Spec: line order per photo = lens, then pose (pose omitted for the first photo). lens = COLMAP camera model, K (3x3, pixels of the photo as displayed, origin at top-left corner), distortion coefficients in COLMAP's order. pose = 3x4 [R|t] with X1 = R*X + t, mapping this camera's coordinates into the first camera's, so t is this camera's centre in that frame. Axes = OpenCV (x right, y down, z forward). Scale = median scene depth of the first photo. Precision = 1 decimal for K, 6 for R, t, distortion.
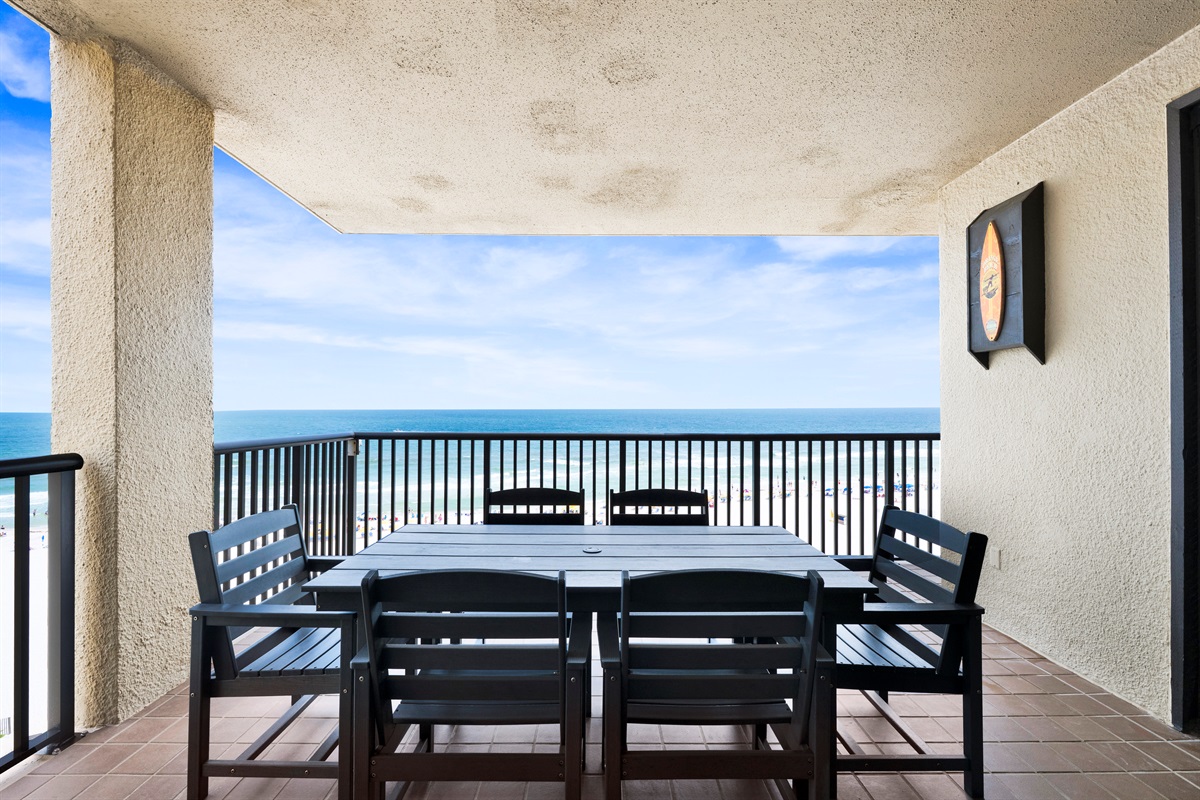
lens RADIAL K [[519.6, 0, 609.1], [0, 519.6, 405.4], [0, 0, 1]] dist [-0.000235, -0.000130]
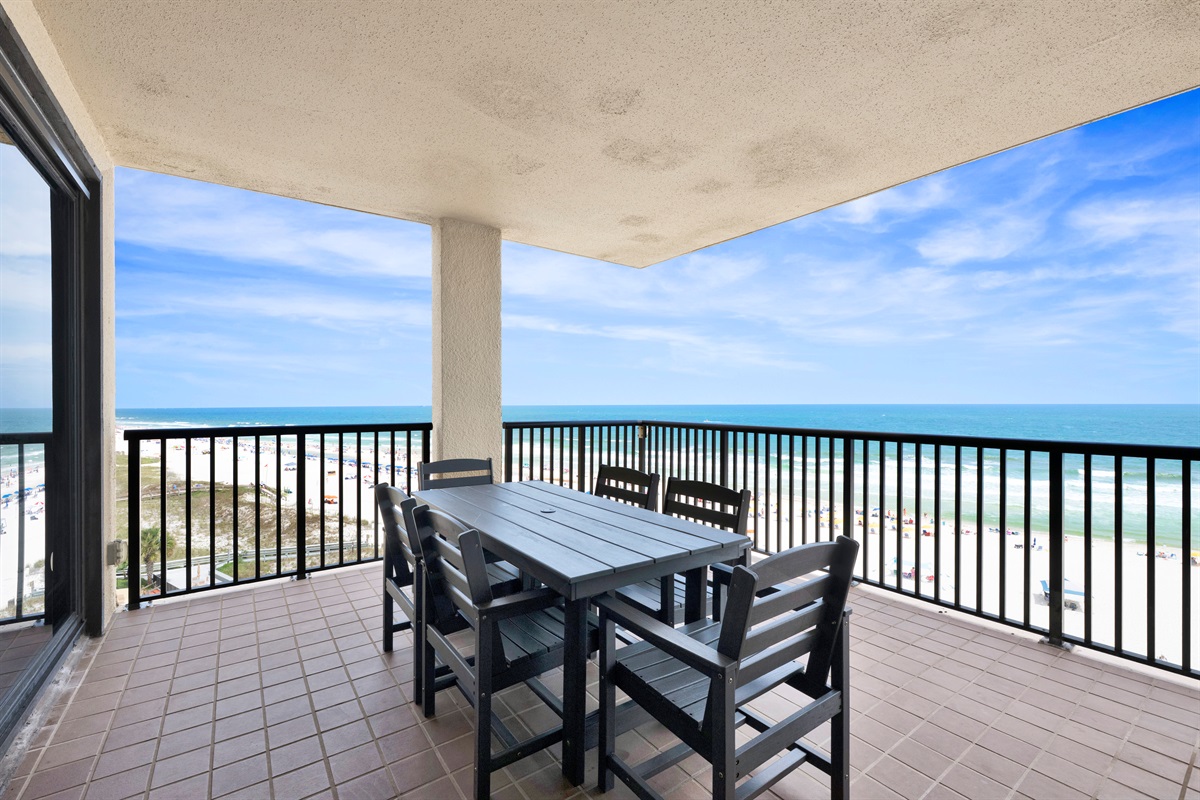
lens RADIAL K [[519.6, 0, 610.7], [0, 519.6, 397.3], [0, 0, 1]] dist [-0.000235, -0.000130]
pose [[0.563789, -0.005369, -0.825902, 0.856001], [0.004640, 0.999984, -0.003333, -0.000473], [0.825906, -0.001953, 0.563805, 0.318447]]
